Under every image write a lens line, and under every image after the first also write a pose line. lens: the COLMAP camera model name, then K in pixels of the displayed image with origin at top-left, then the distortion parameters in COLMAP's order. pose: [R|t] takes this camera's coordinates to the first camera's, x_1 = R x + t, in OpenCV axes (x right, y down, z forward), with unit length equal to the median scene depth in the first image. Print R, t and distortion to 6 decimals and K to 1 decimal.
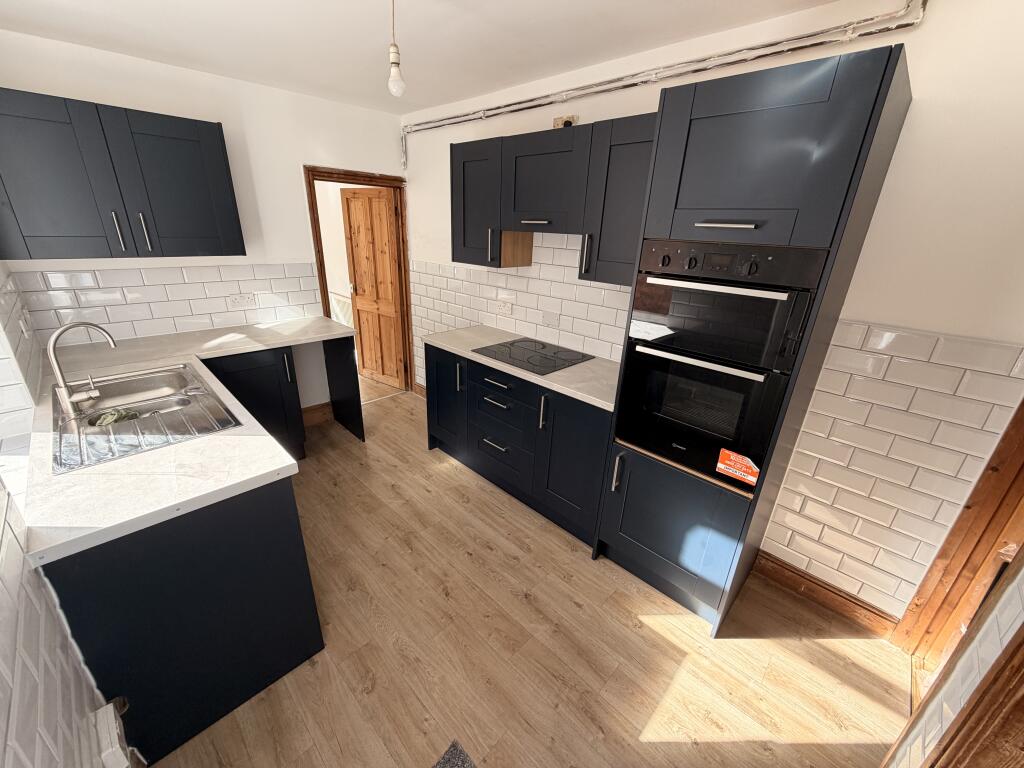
lens RADIAL K [[405.5, 0, 510.4], [0, 405.5, 390.1], [0, 0, 1]] dist [-0.001890, -0.000265]
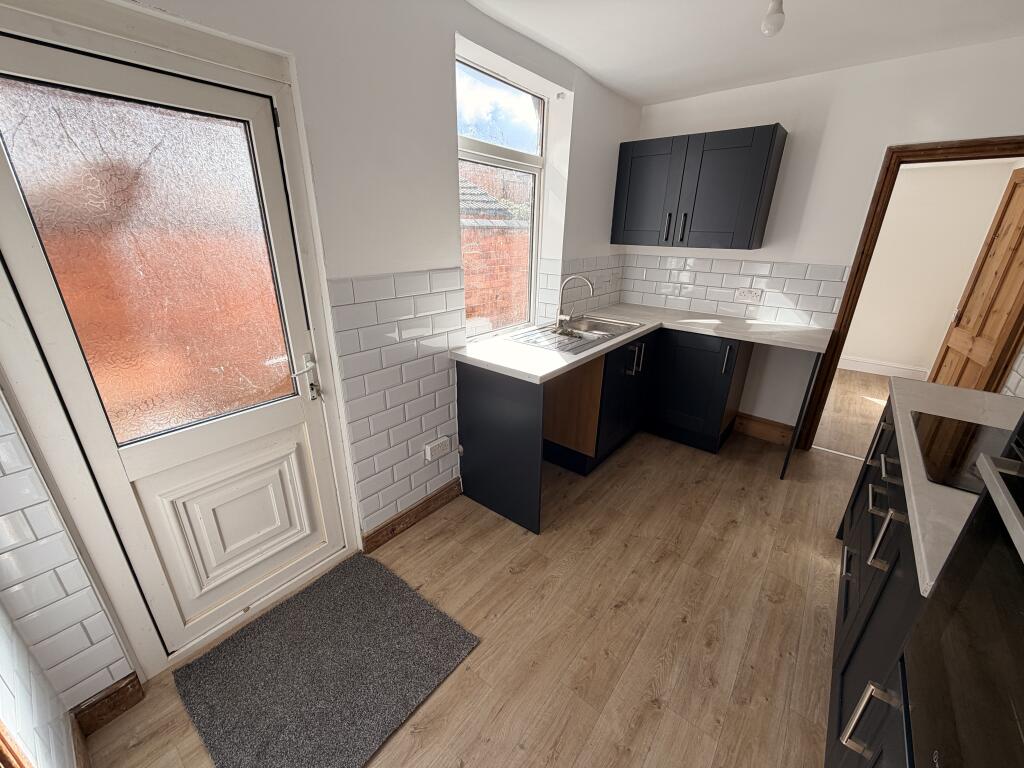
lens RADIAL K [[405.5, 0, 505.7], [0, 405.5, 389.5], [0, 0, 1]] dist [-0.001890, -0.000265]
pose [[0.084854, 0.333904, -0.938780, 0.429118], [-0.385092, 0.879956, 0.278174, -0.066072], [0.918969, 0.337913, 0.203252, 0.354743]]
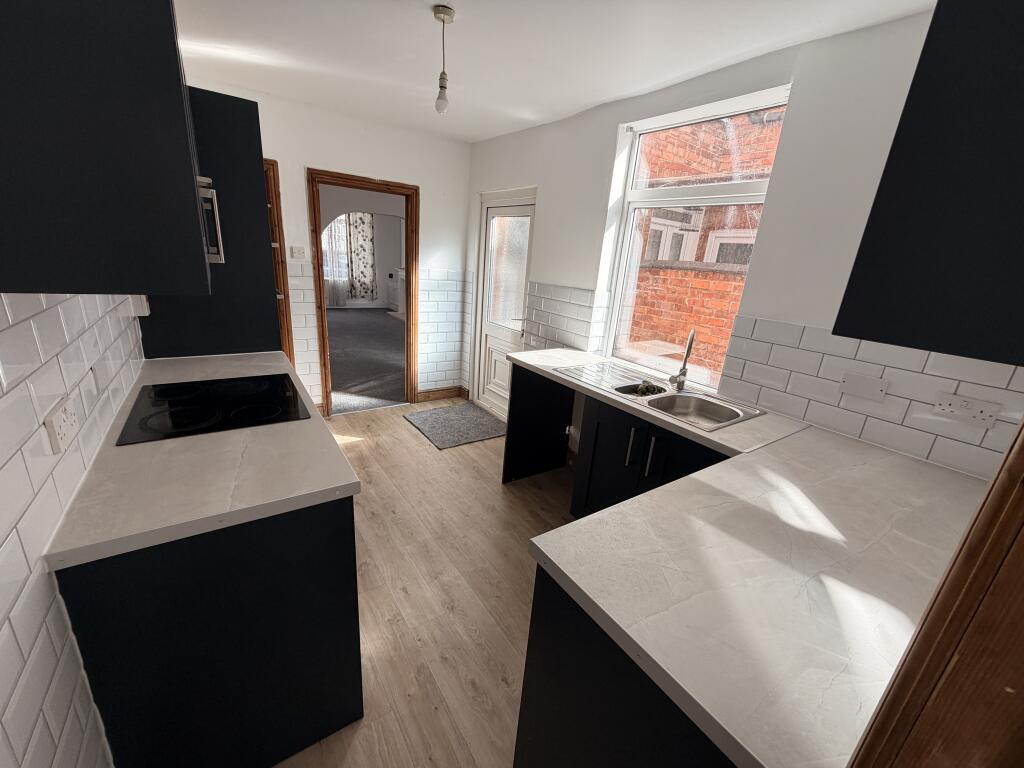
lens RADIAL K [[405.5, 0, 502.3], [0, 405.5, 378.6], [0, 0, 1]] dist [-0.001890, -0.000265]
pose [[-0.972918, -0.160259, 0.166578, -0.487860], [-0.019510, 0.775004, 0.631656, -0.551633], [-0.230327, 0.611299, -0.757141, 1.462395]]
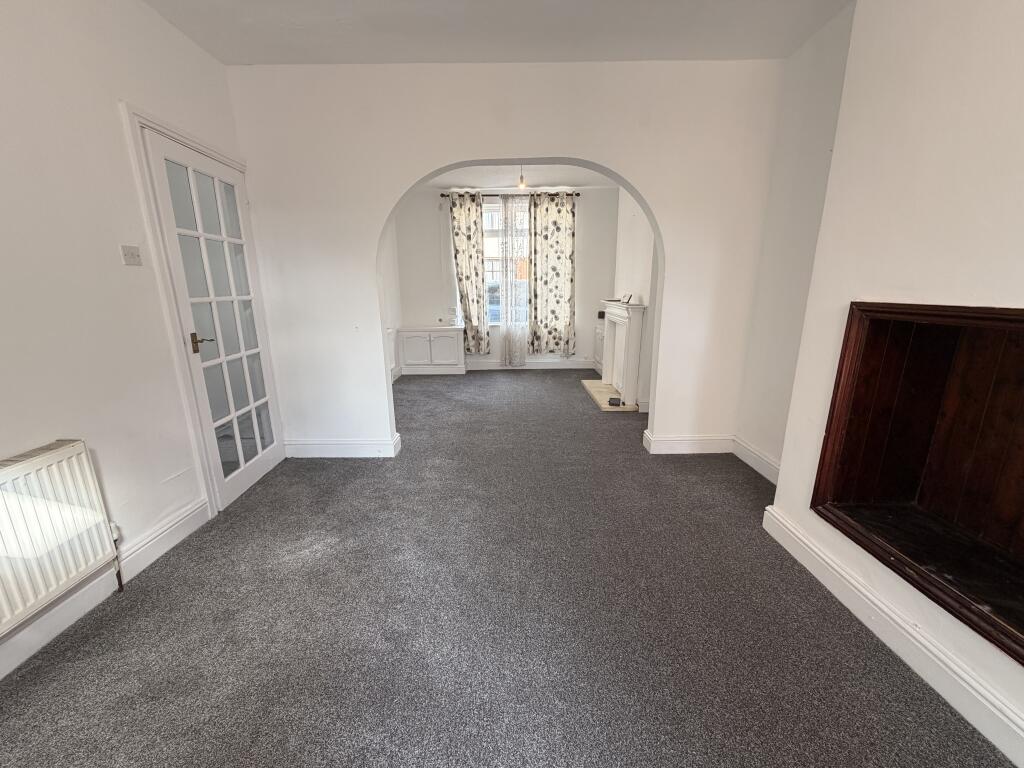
lens RADIAL K [[405.5, 0, 506.3], [0, 405.5, 381.0], [0, 0, 1]] dist [-0.001890, -0.000265]
pose [[-0.713475, -0.198352, 0.672019, -0.357769], [0.250169, 0.823768, 0.508744, -0.400018], [-0.654499, 0.531095, -0.538116, 1.143302]]
